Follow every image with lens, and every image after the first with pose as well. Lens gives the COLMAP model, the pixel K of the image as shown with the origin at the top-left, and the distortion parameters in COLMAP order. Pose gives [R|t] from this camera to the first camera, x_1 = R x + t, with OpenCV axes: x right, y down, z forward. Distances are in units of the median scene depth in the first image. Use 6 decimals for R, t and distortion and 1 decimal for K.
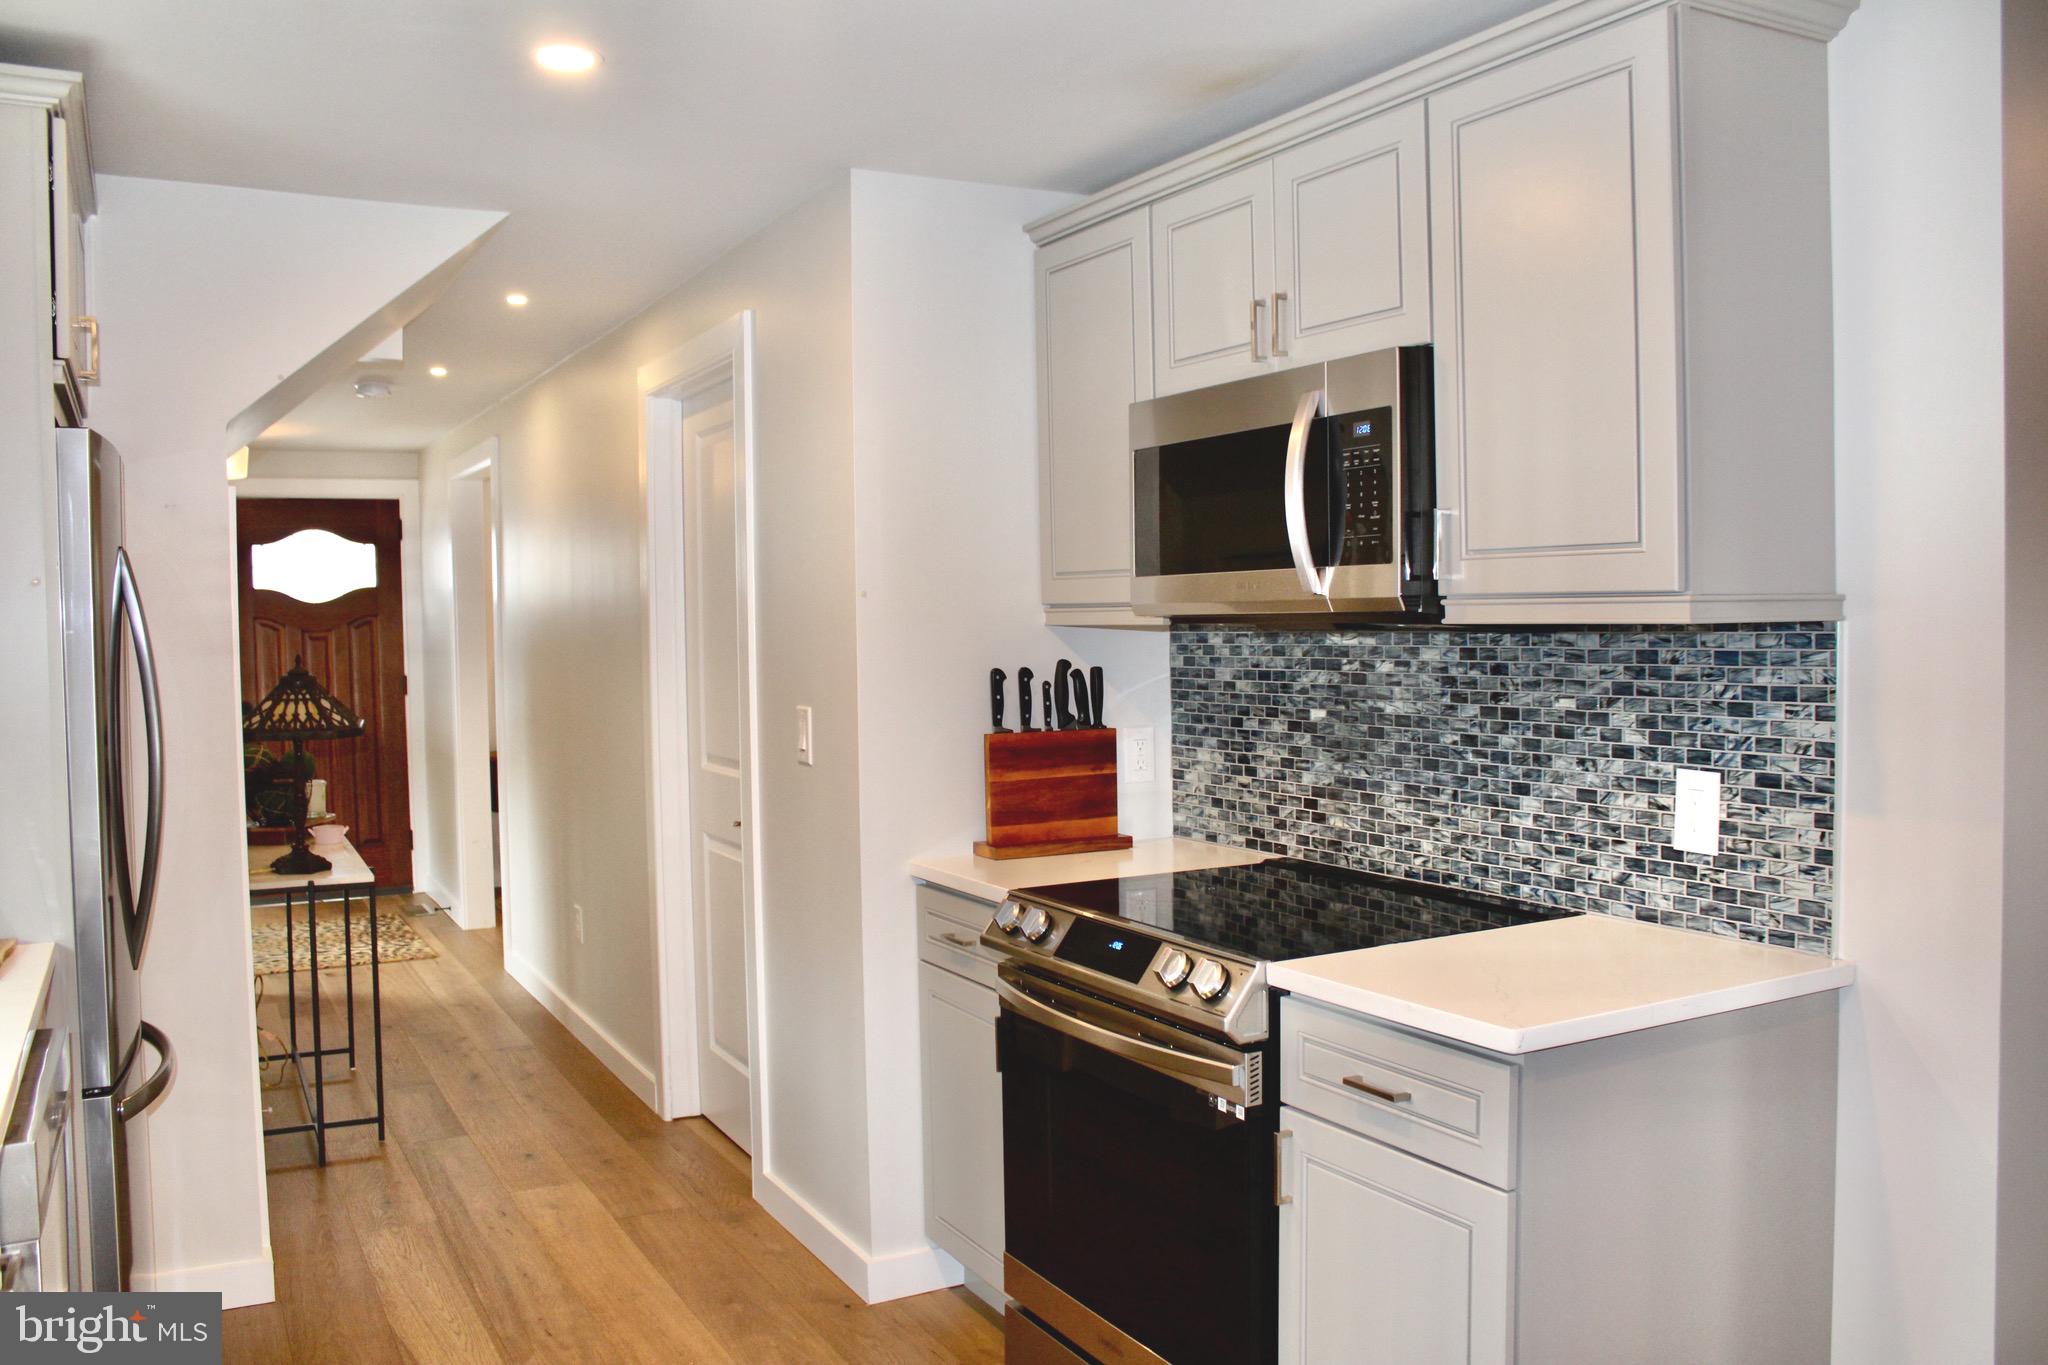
lens RADIAL K [[1699.5, 0, 1024.0], [0, 1699.5, 682.5], [0, 0, 1]] dist [-0.168358, 0.146505]
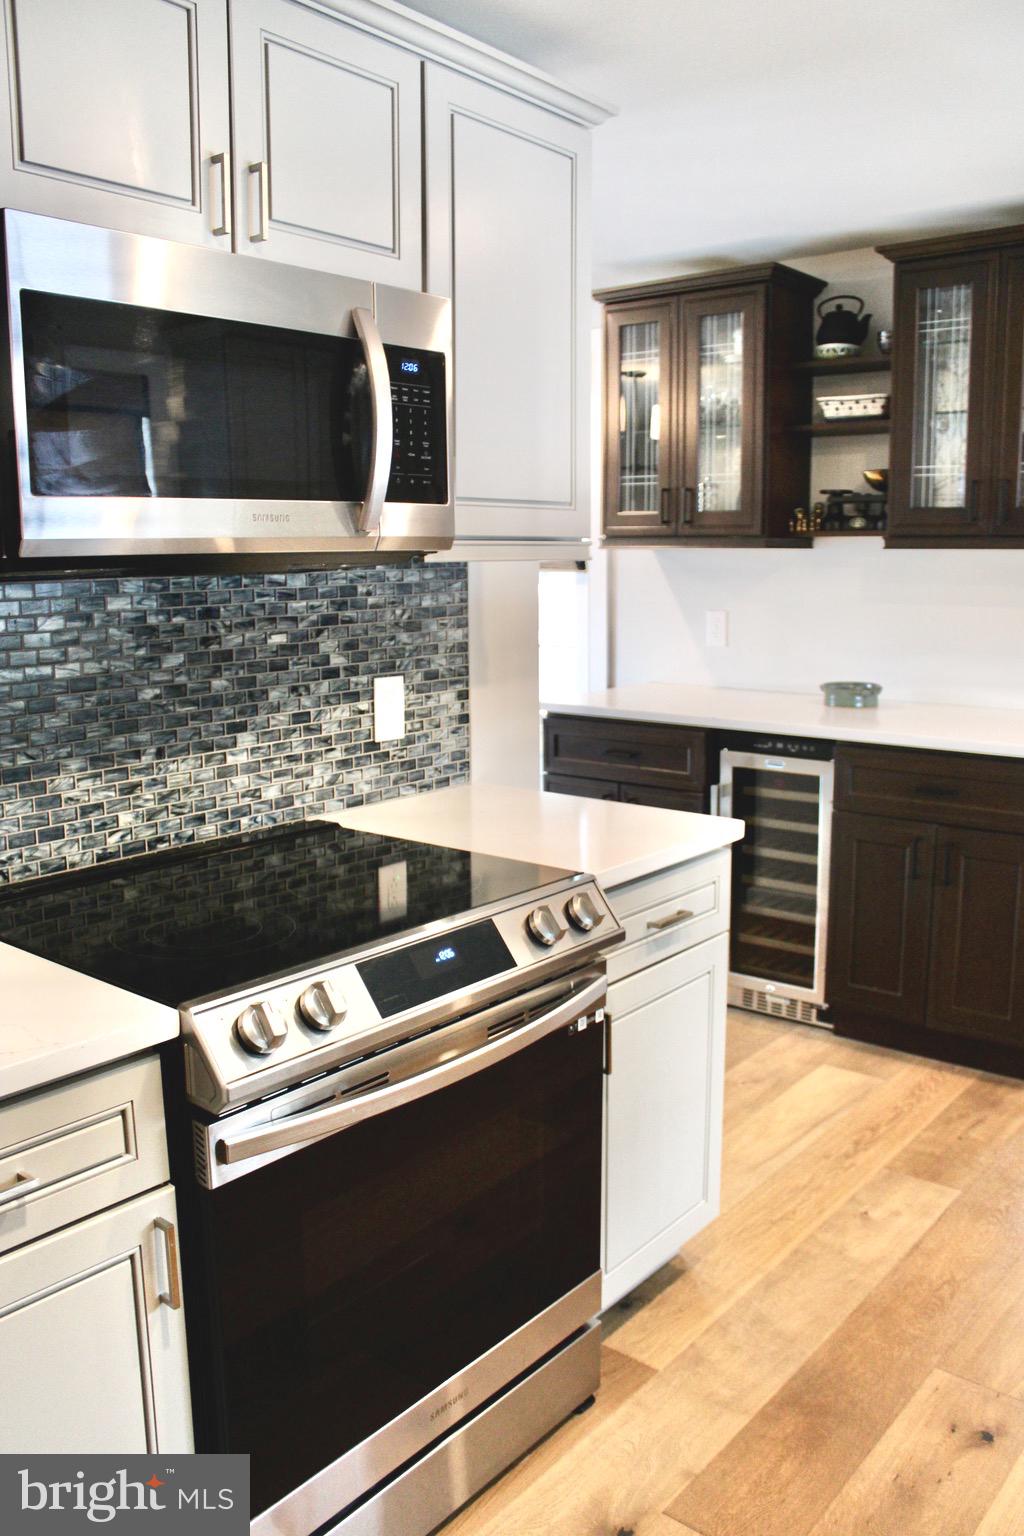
lens RADIAL K [[1274.6, 0, 512.0], [0, 1274.6, 768.0], [0, 0, 1]] dist [-0.168358, 0.146505]
pose [[-0.385194, -0.136016, 0.912757, -0.520482], [0.048199, 0.984763, 0.167086, -0.036509], [-0.921576, 0.108354, -0.372769, 1.216743]]
